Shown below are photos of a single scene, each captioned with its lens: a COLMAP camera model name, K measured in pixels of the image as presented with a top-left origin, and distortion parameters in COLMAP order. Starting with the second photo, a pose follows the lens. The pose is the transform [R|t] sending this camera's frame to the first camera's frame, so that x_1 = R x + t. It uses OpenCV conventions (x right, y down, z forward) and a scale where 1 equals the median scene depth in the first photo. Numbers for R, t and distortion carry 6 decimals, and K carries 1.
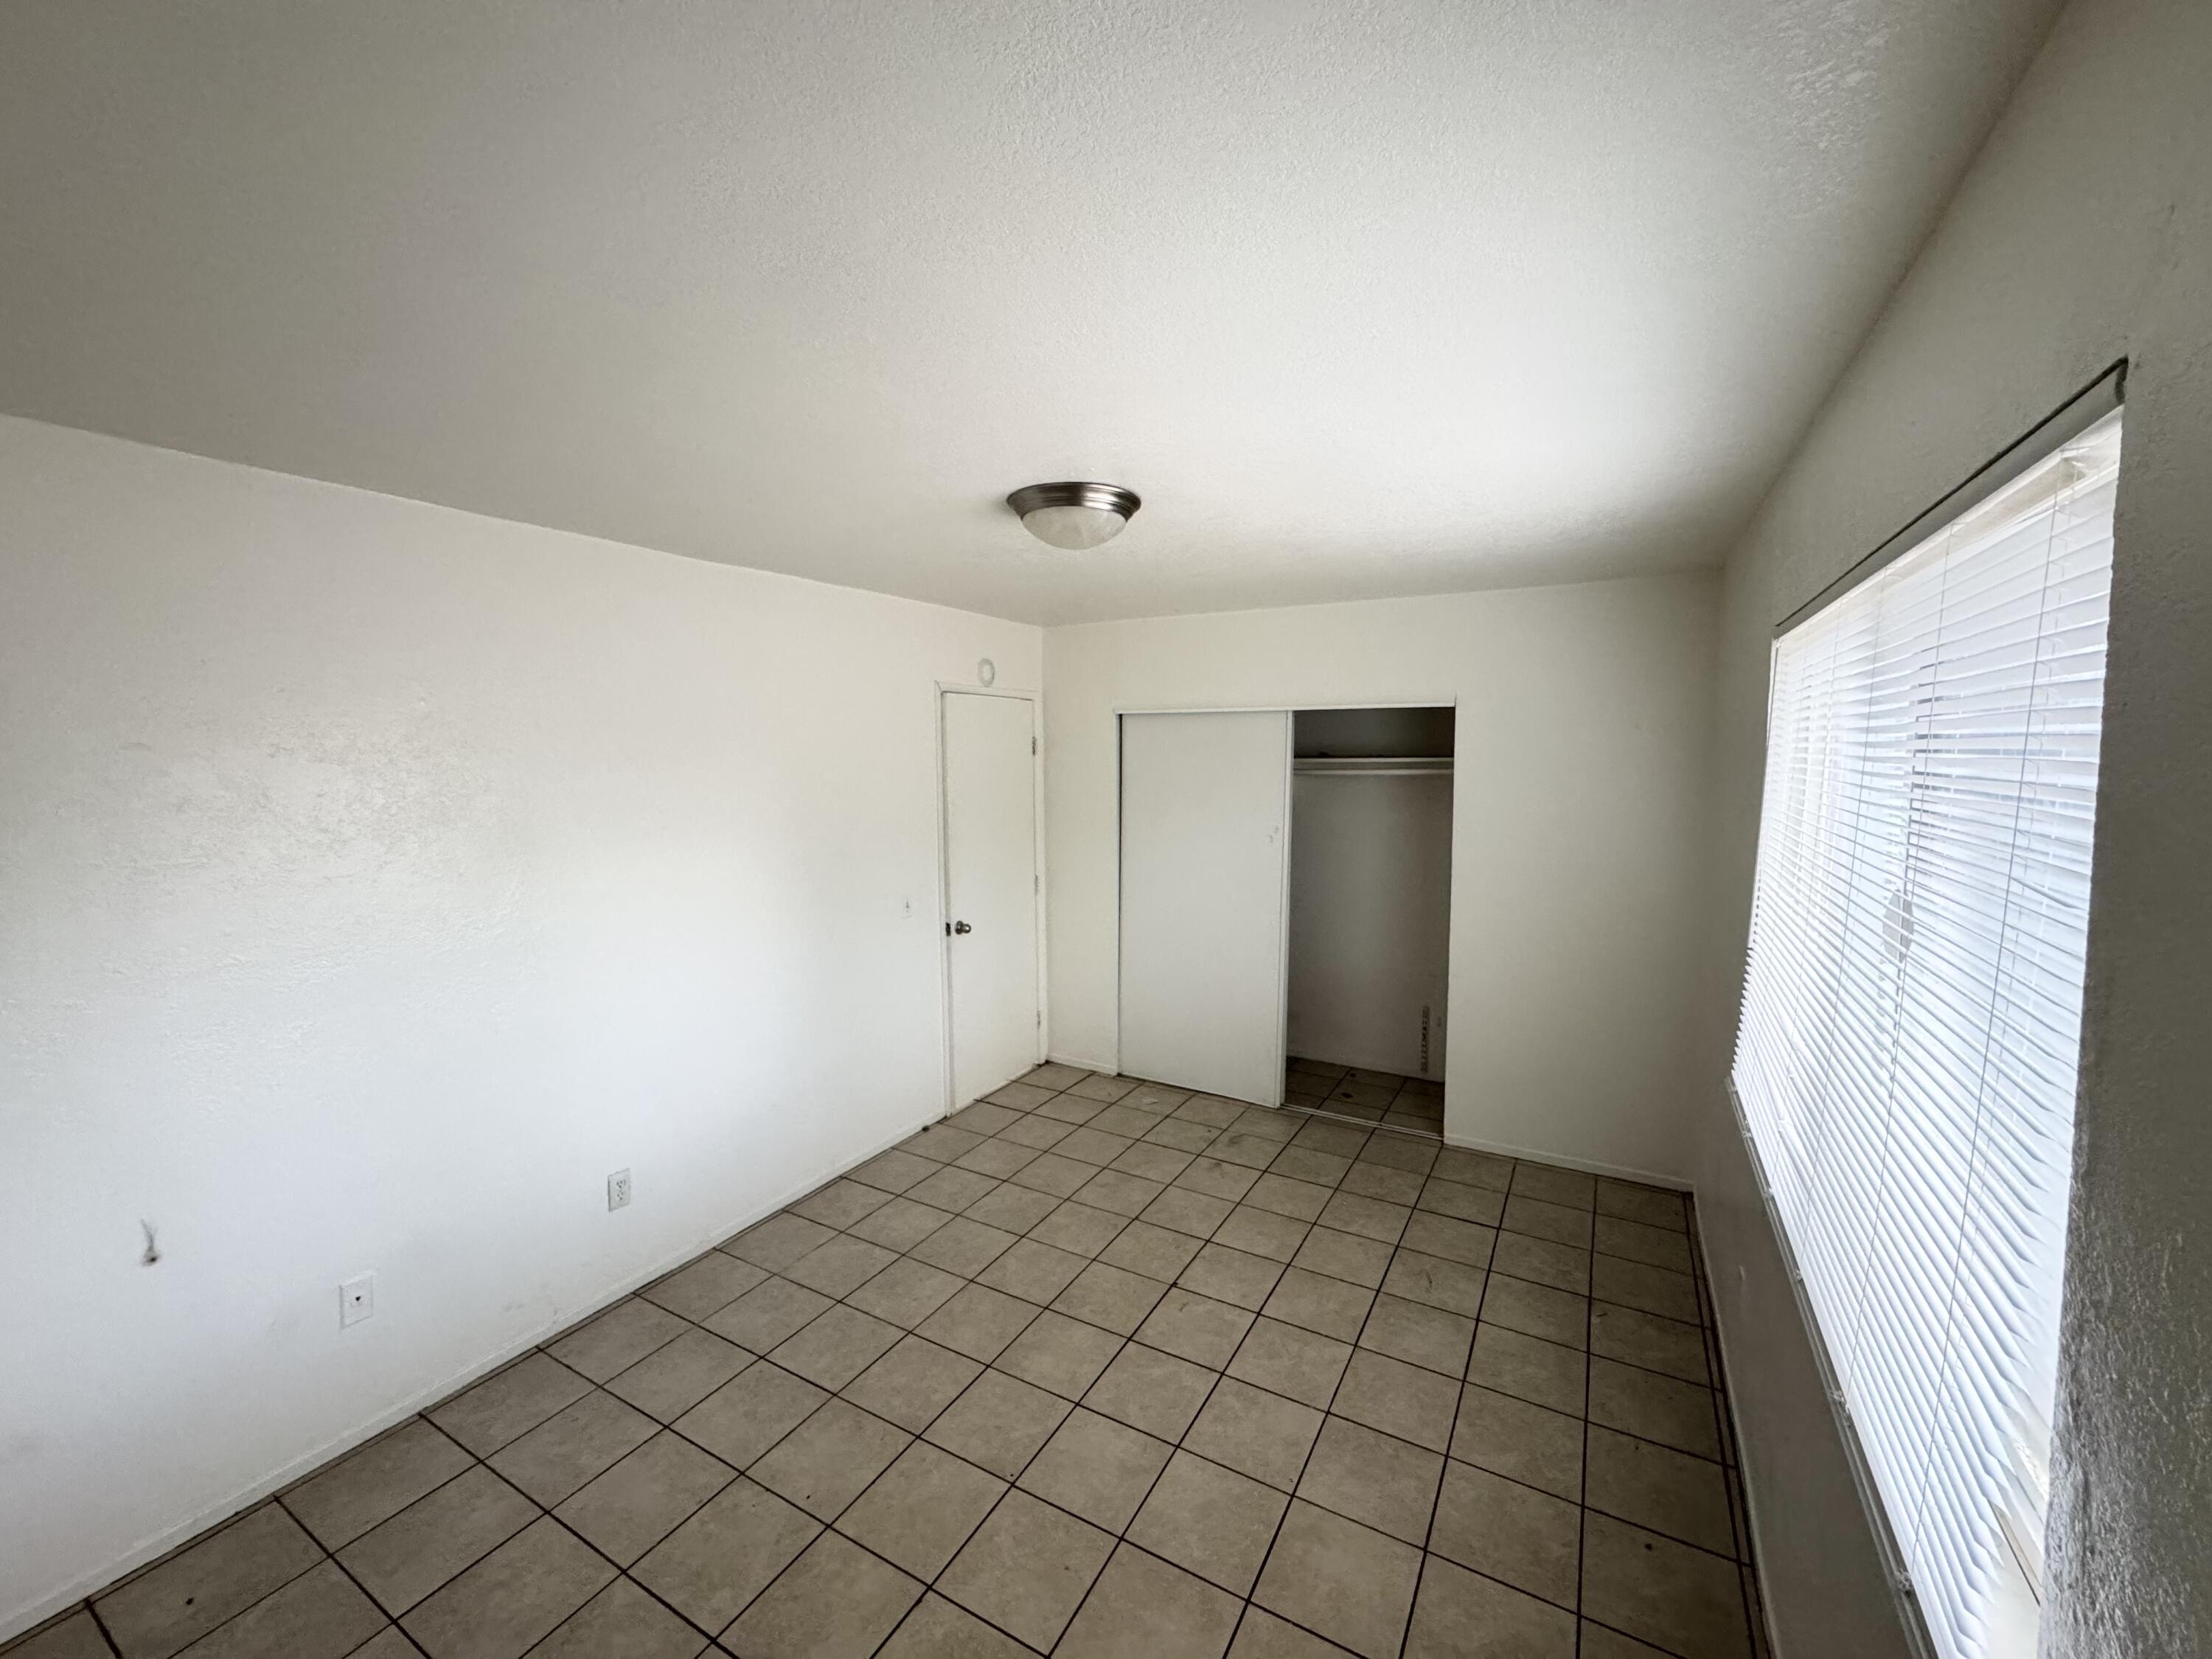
lens RADIAL K [[881.8, 0, 1105.9], [0, 881.8, 828.8], [0, 0, 1]] dist [-0.002156, -0.000215]
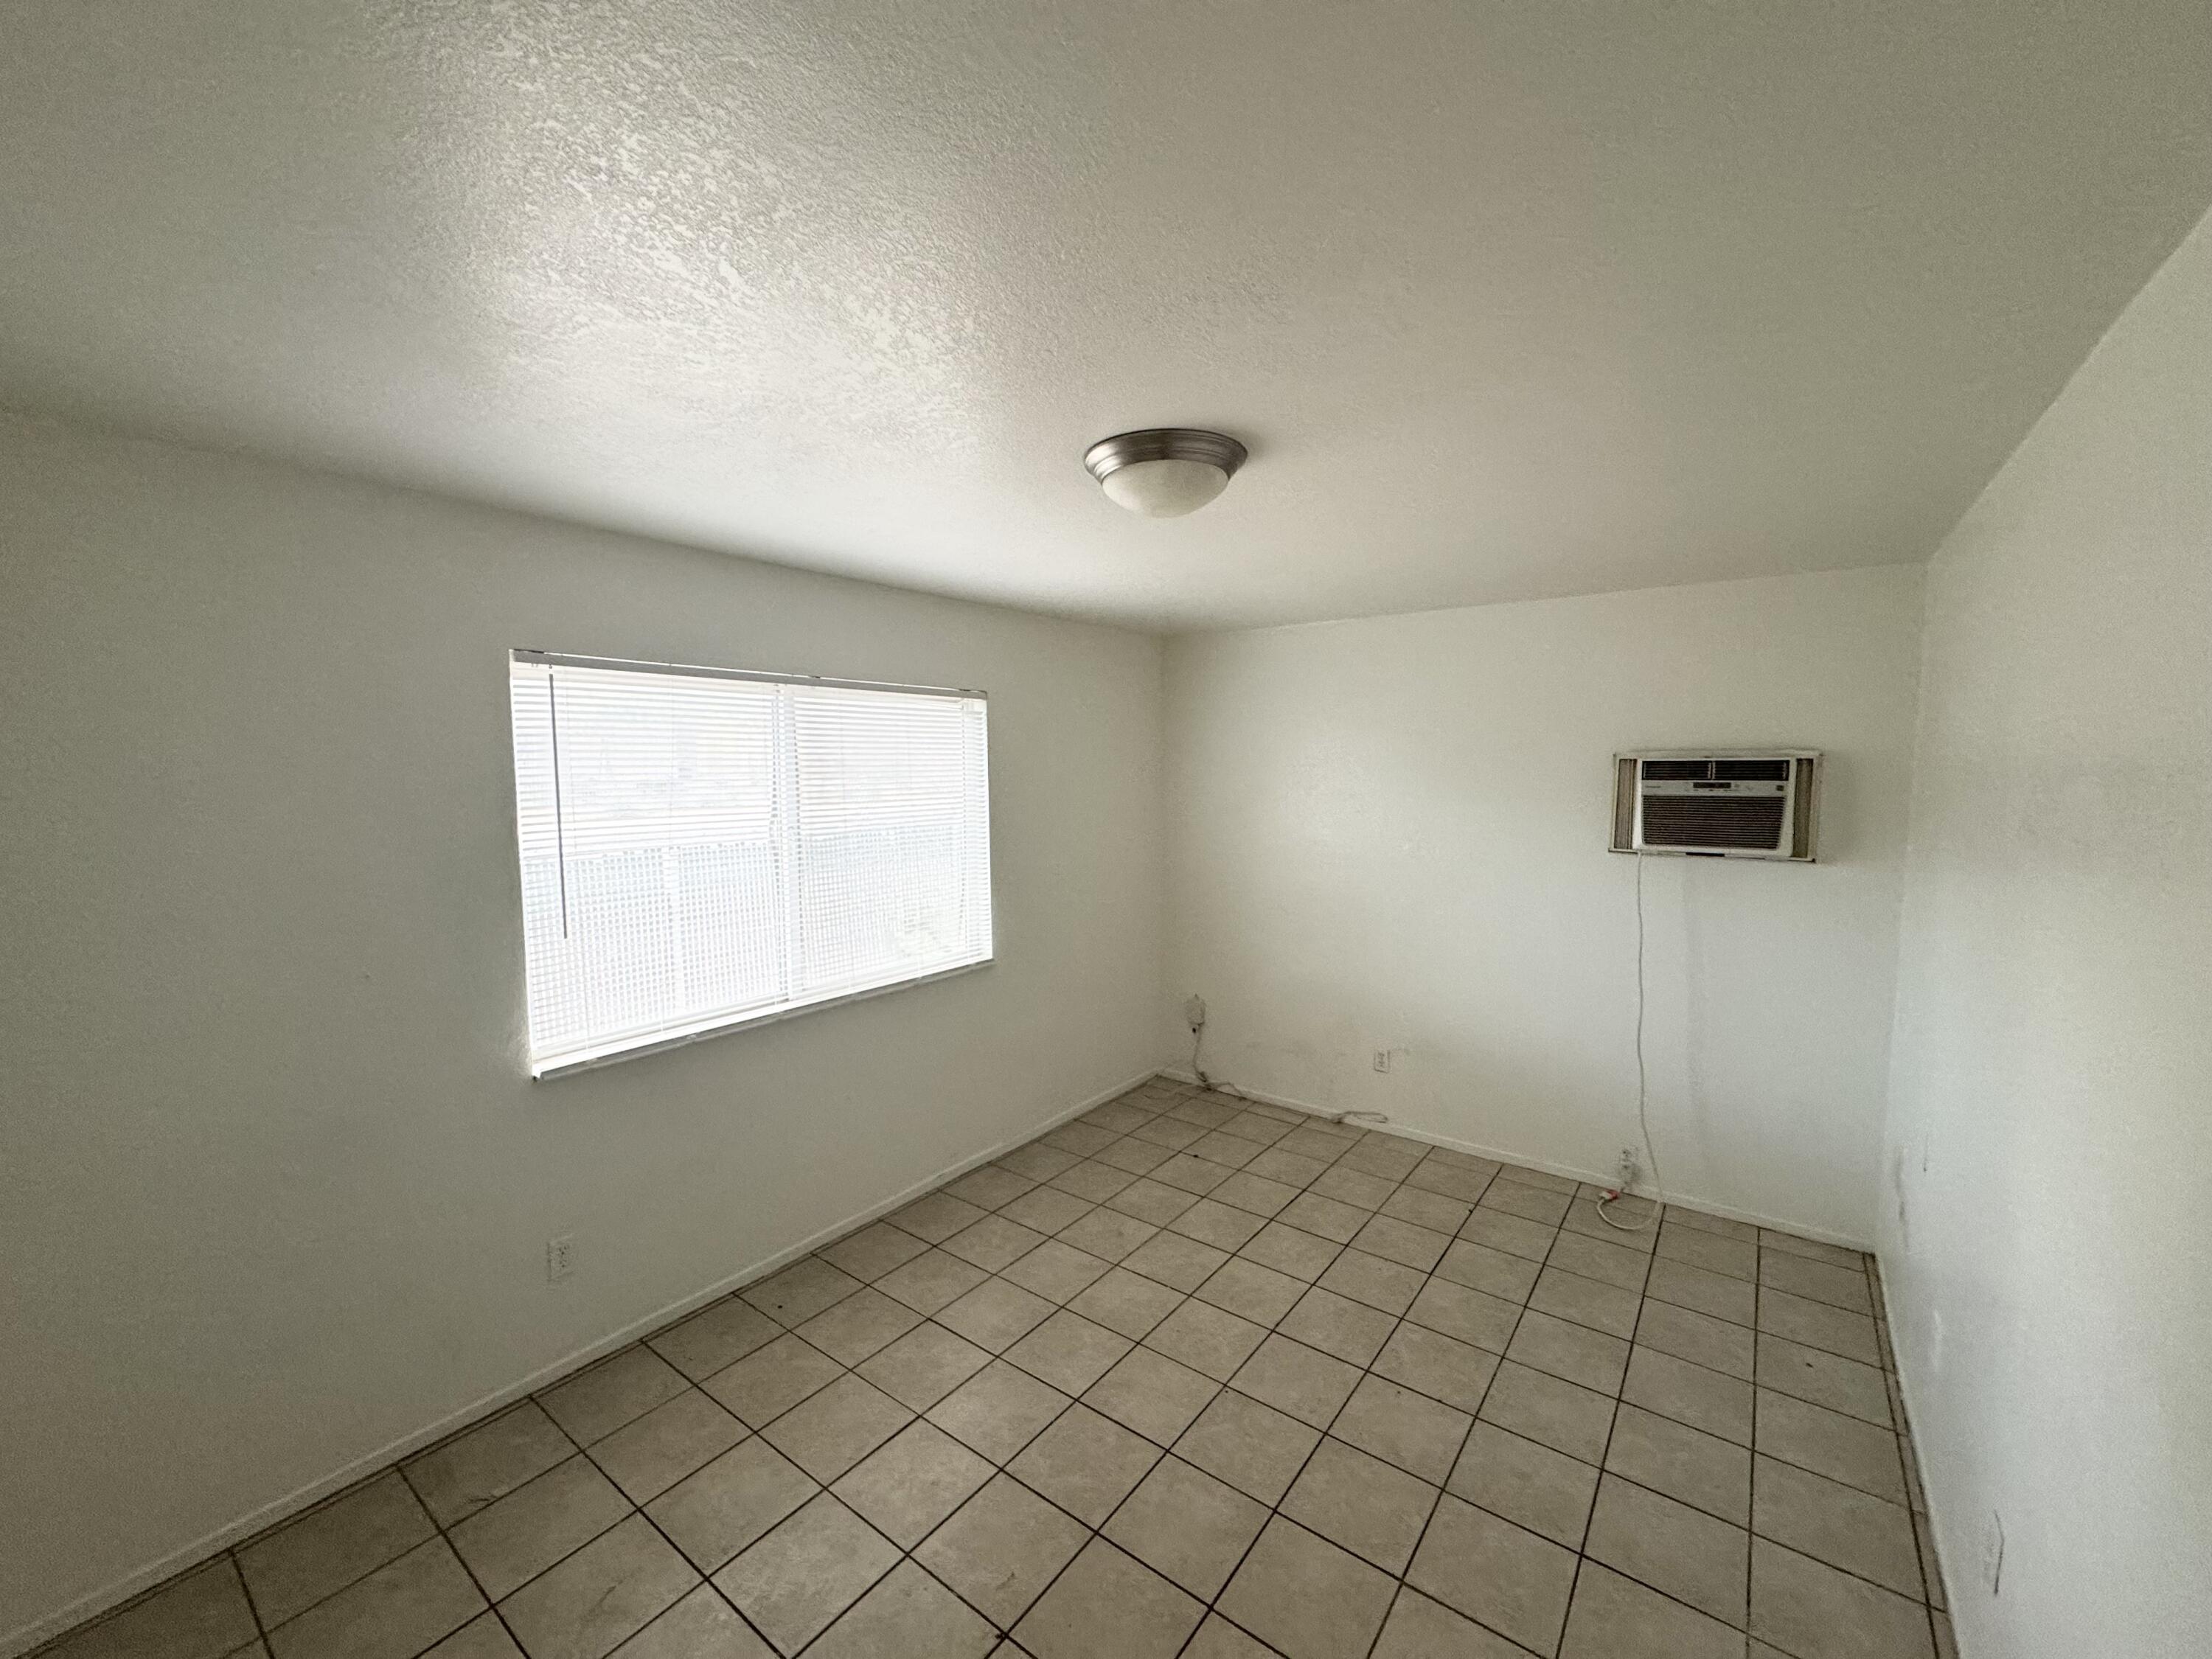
lens RADIAL K [[876.4, 0, 1117.4], [0, 876.4, 825.5], [0, 0, 1]] dist [-0.001474, -0.000116]
pose [[-0.993216, -0.000310, 0.116281, -0.054825], [0.018049, 0.987465, 0.156801, -0.097096], [-0.114873, 0.157836, -0.980761, 1.130597]]
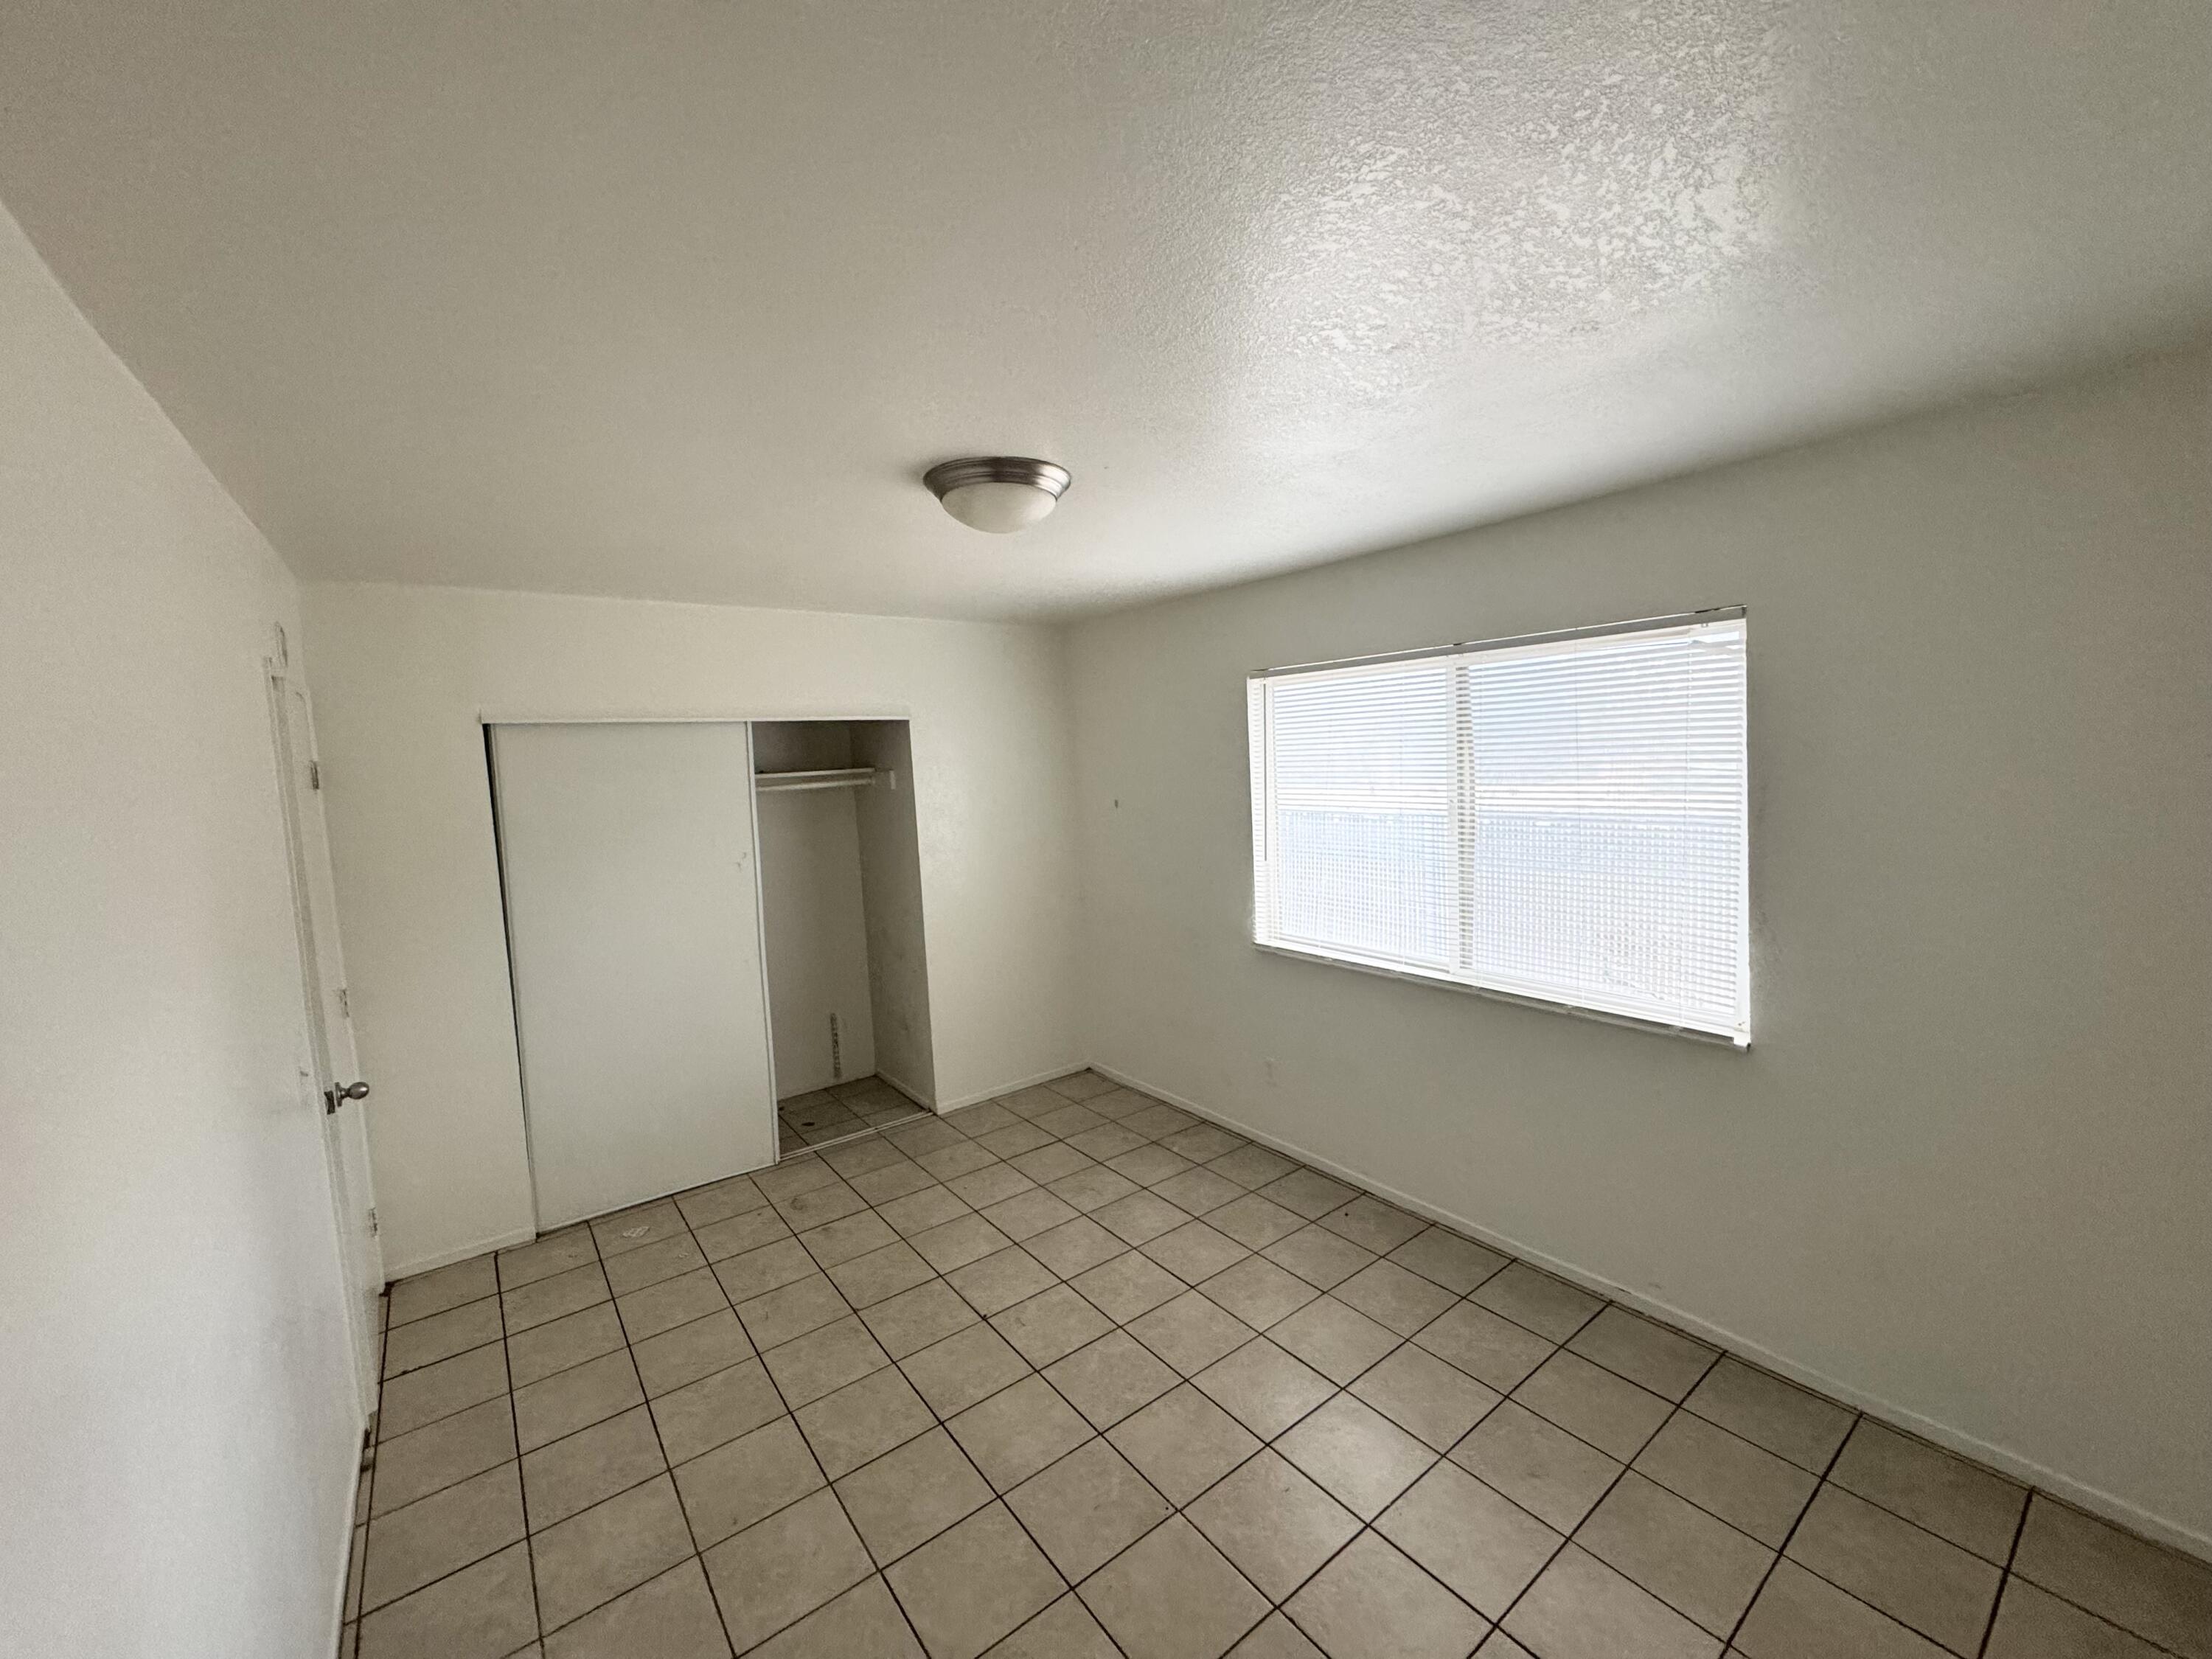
lens RADIAL K [[881.8, 0, 1105.9], [0, 881.8, 828.8], [0, 0, 1]] dist [-0.002156, -0.000215]
pose [[0.391514, -0.093035, 0.915457, -0.523234], [0.122233, 0.991317, 0.048469, -0.026477], [-0.912017, 0.092923, 0.399487, 0.343126]]
